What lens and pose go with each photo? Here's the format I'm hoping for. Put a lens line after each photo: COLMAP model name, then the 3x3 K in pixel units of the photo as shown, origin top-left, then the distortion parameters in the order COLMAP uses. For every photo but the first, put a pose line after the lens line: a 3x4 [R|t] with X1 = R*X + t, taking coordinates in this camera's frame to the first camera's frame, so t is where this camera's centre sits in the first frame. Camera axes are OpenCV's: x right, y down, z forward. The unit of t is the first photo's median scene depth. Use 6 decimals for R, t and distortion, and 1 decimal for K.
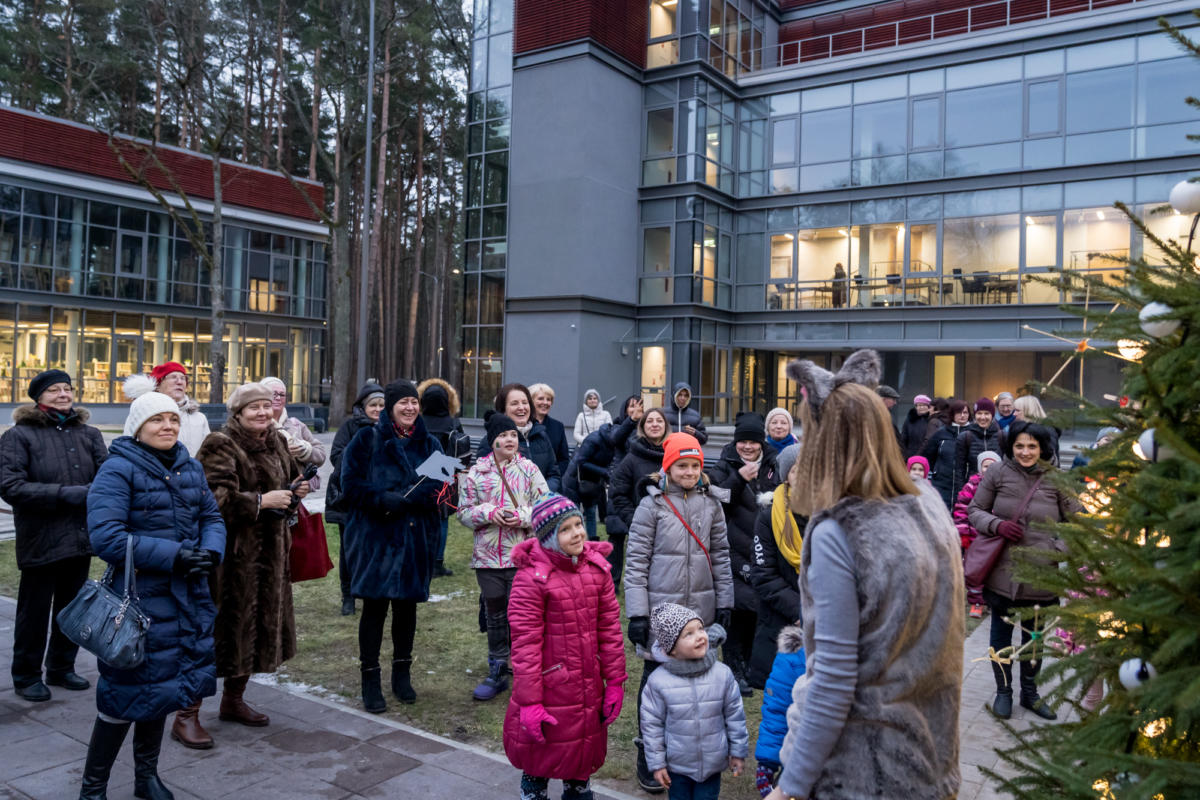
lens RADIAL K [[957.7, 0, 600.0], [0, 957.7, 400.0], [0, 0, 1]] dist [-0.008179, -0.004976]
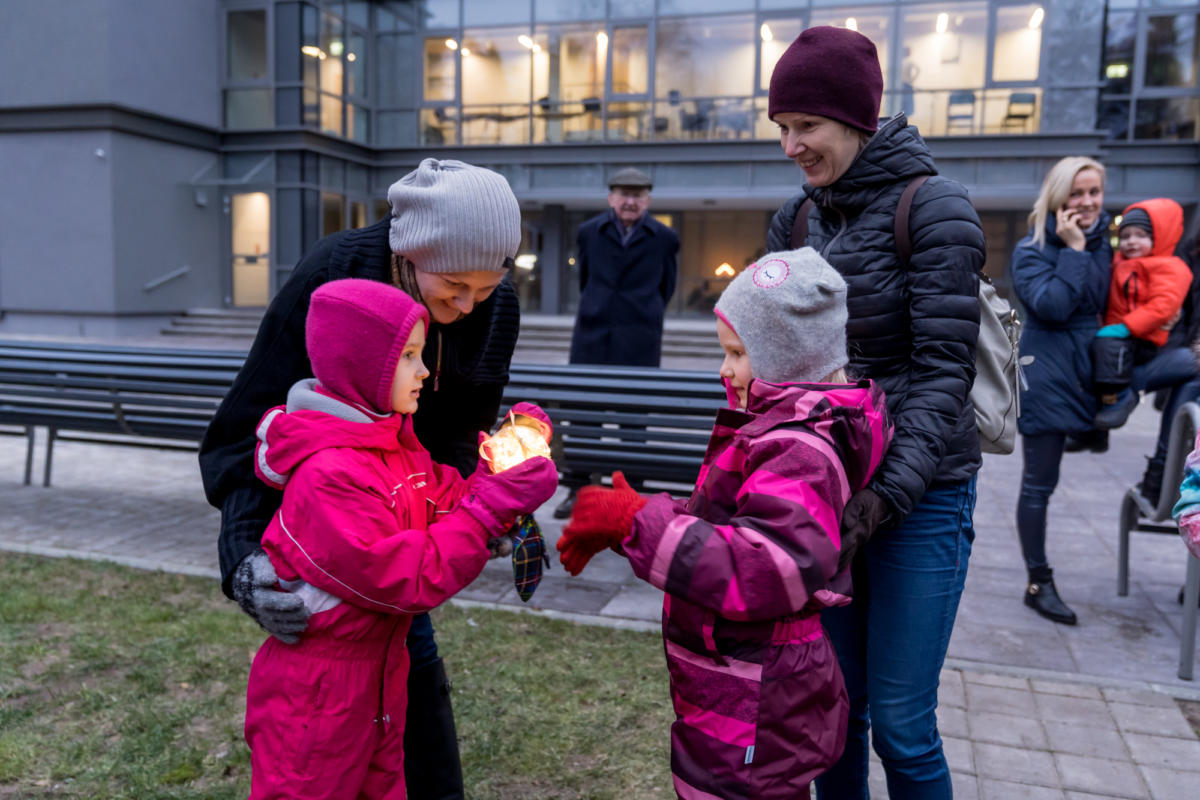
lens RADIAL K [[957.7, 0, 600.0], [0, 957.7, 400.0], [0, 0, 1]] dist [-0.008179, -0.004976]
pose [[0.956288, -0.038742, 0.289848, 0.092272], [0.007219, 0.994011, 0.109045, 0.016417], [-0.292337, -0.102186, 0.950840, 0.282201]]
